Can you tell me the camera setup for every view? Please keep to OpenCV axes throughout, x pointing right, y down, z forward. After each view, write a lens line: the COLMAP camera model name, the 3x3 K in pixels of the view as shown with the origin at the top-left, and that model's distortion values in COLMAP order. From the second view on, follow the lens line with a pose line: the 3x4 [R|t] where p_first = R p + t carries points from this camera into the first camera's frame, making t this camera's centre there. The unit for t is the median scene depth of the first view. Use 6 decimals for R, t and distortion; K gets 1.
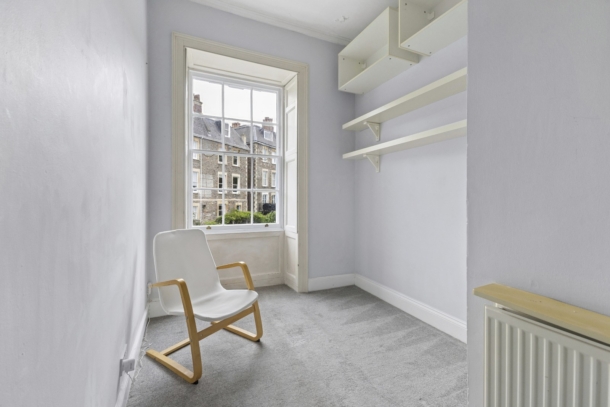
lens RADIAL K [[263.7, 0, 305.9], [0, 263.7, 200.9], [0, 0, 1]] dist [0.015802, 0.000041]
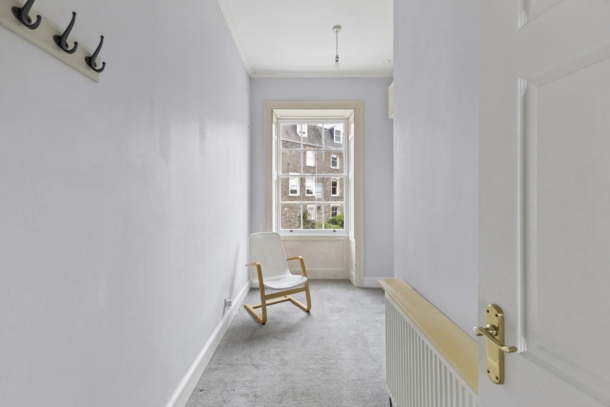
lens RADIAL K [[263.7, 0, 305.9], [0, 263.7, 200.9], [0, 0, 1]] dist [0.015802, 0.000041]
pose [[0.908464, -0.002553, -0.417954, 0.328473], [0.000833, 0.999990, -0.004298, -0.058068], [0.417961, 0.003557, 0.908458, -0.259982]]
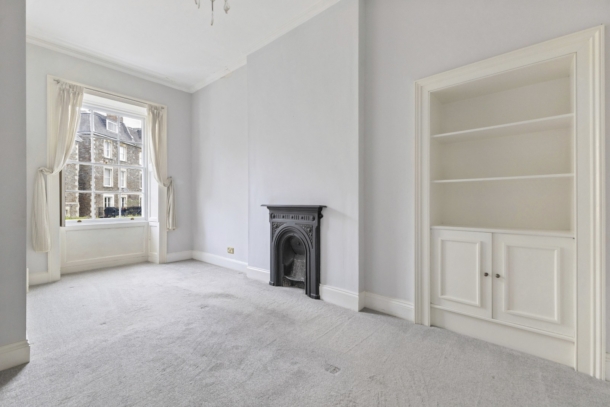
lens RADIAL K [[263.7, 0, 305.9], [0, 263.7, 200.9], [0, 0, 1]] dist [0.015802, 0.000041]
pose [[0.883218, 0.002150, 0.468959, -0.003109], [0.004056, 0.999917, -0.012222, 0.030621], [-0.468946, 0.012697, 0.883136, -0.793229]]
